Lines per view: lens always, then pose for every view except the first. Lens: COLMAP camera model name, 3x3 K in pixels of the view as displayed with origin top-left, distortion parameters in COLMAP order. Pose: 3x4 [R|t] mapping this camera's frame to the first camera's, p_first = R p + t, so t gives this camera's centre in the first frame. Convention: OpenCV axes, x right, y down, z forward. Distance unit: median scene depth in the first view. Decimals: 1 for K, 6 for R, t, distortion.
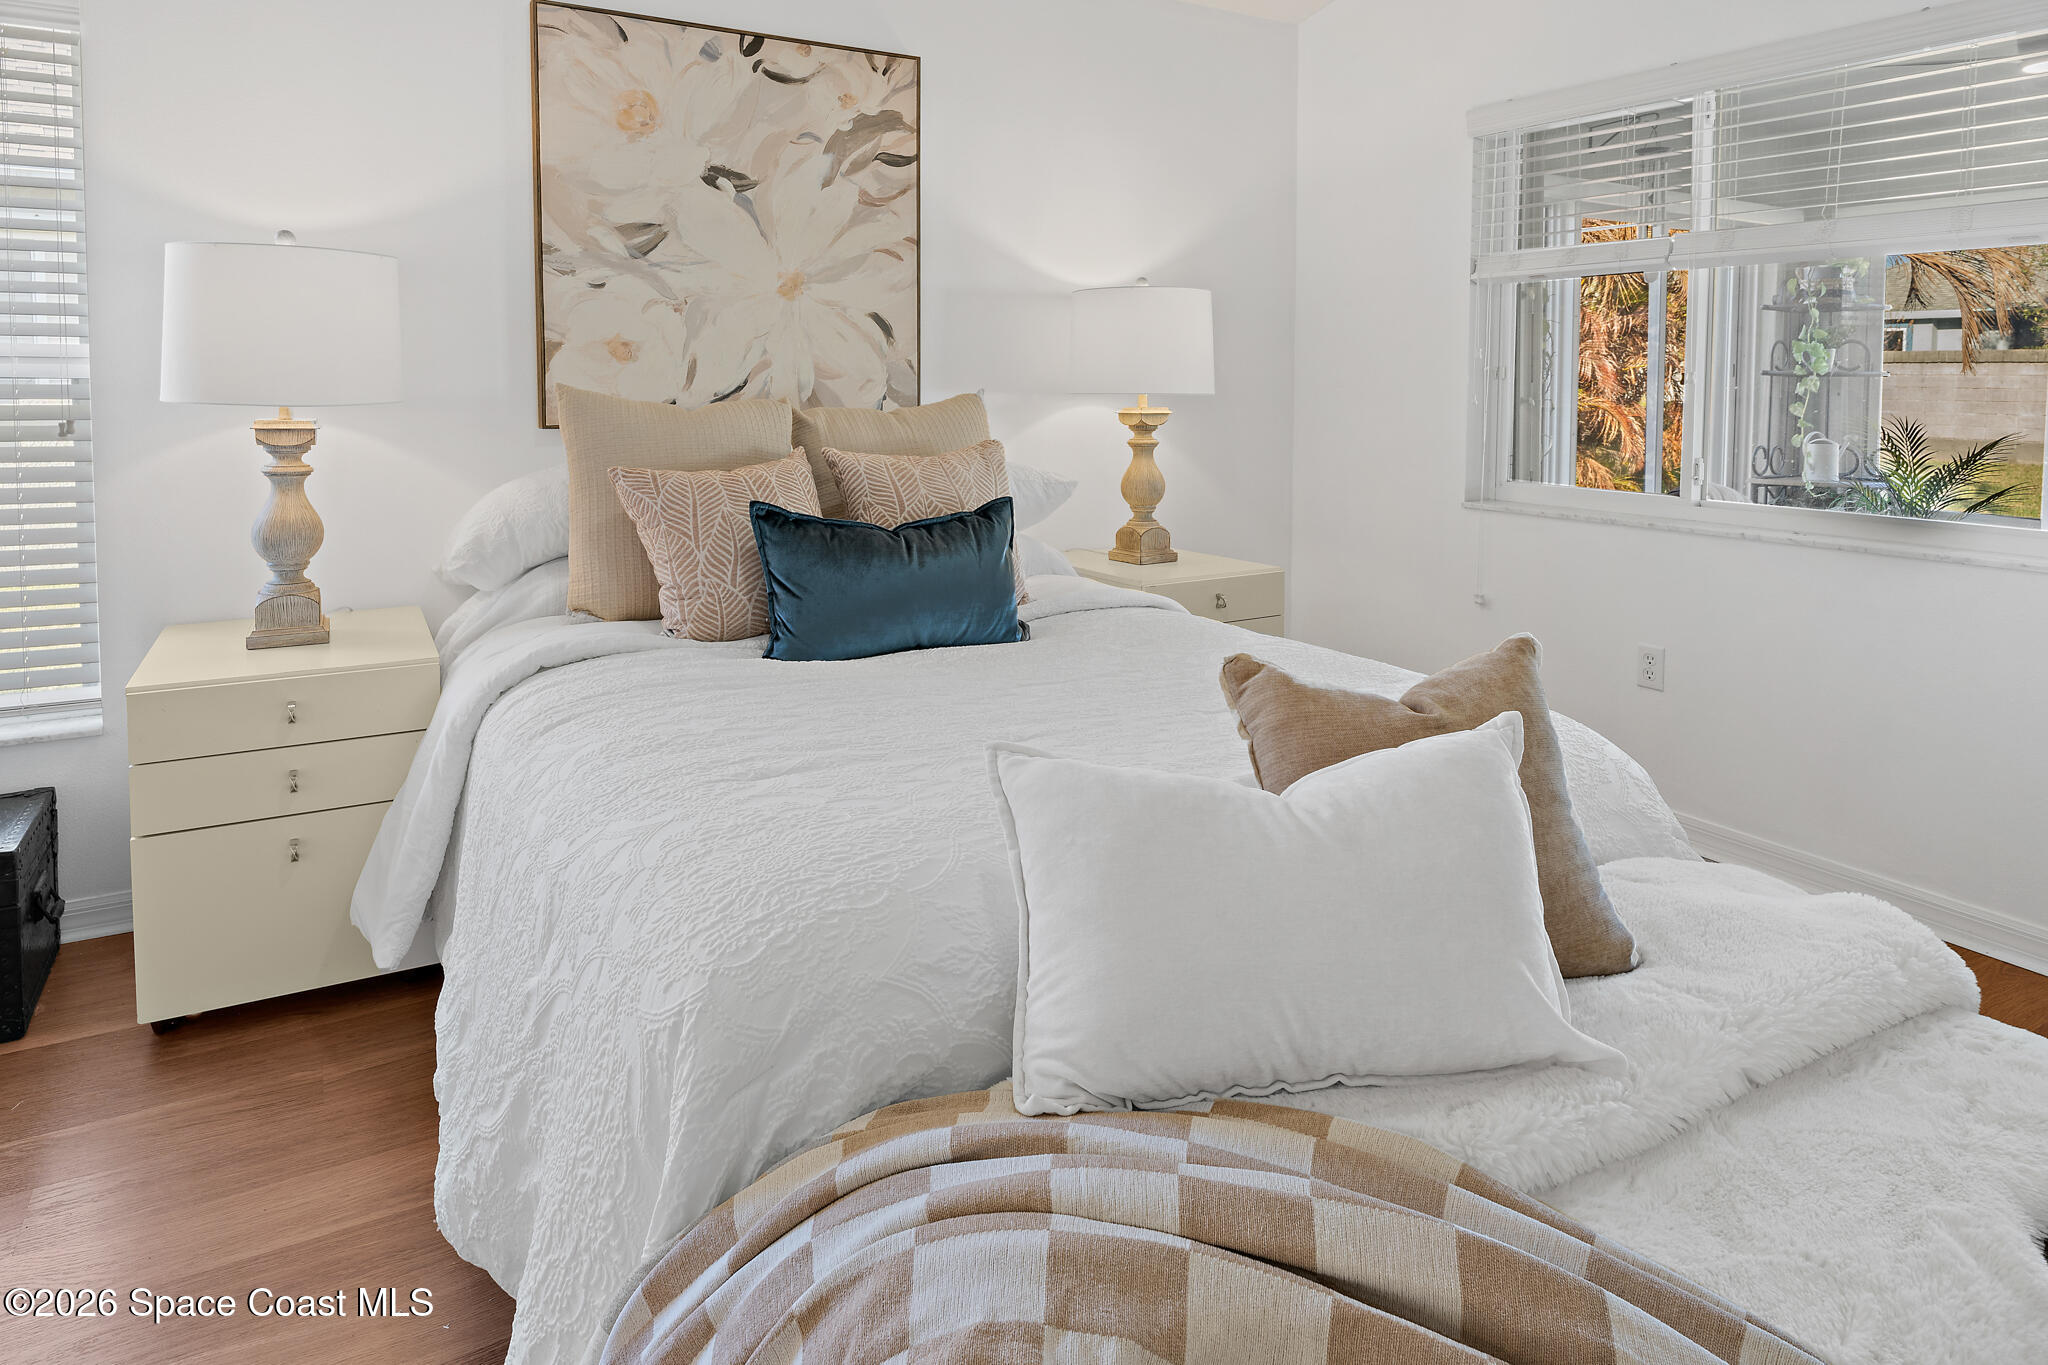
lens RADIAL K [[1185.2, 0, 956.2], [0, 1185.2, 429.6], [0, 0, 1]] dist [-0.001069, -0.001096]
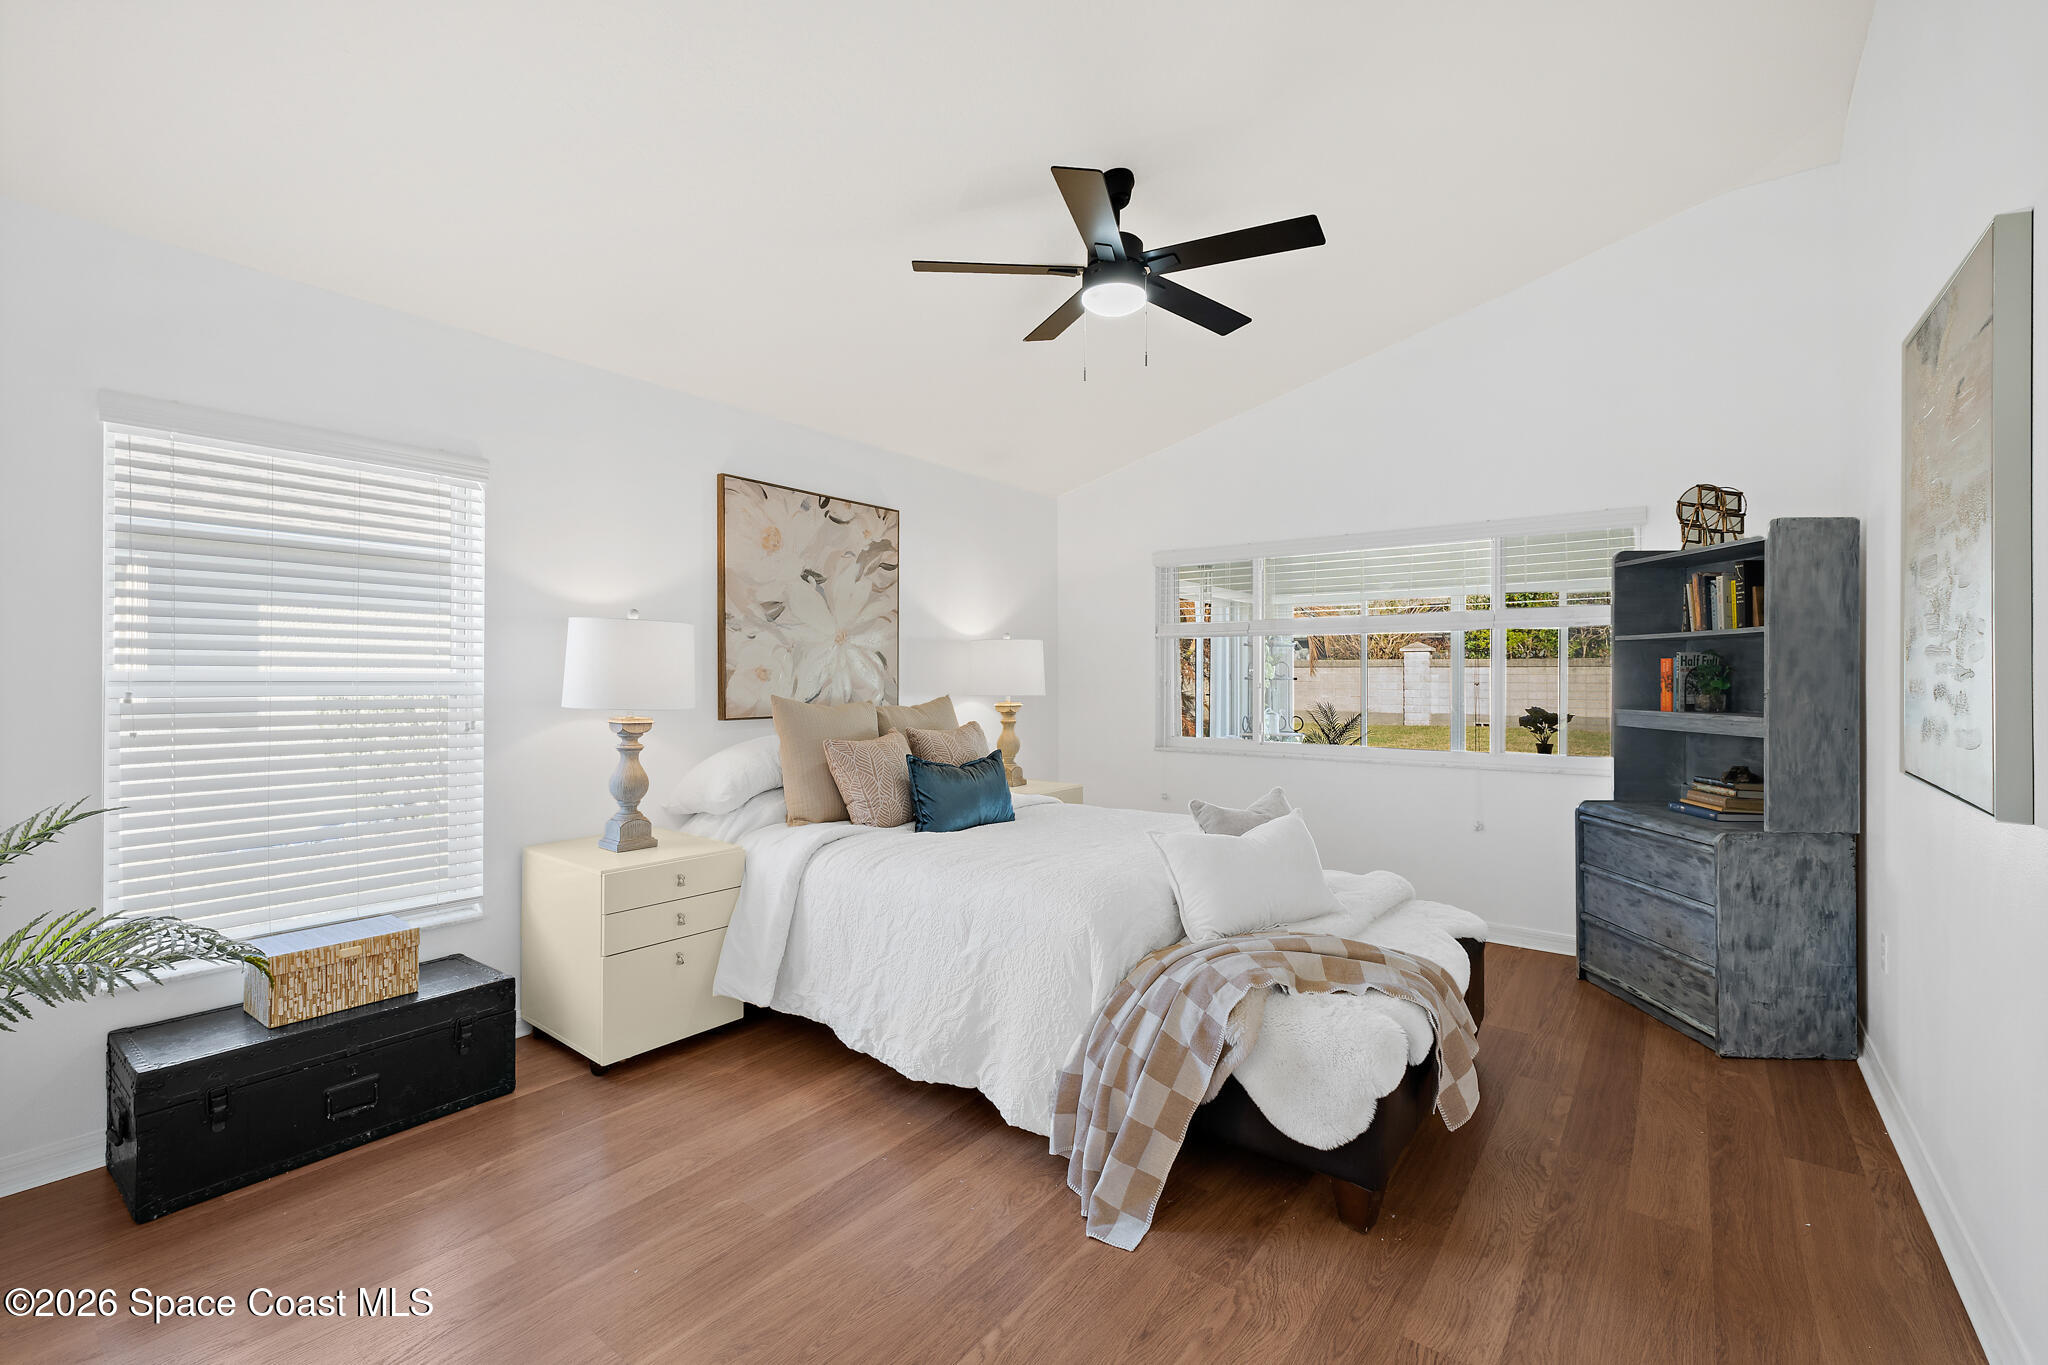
lens RADIAL K [[874.4, 0, 1013.5], [0, 874.4, 662.6], [0, 0, 1]] dist [0.002660, 0.000118]
pose [[0.918457, 0.005504, 0.395483, -0.437819], [0.016917, 0.998442, -0.053182, -0.009512], [-0.395159, 0.055535, 0.916933, -0.310052]]
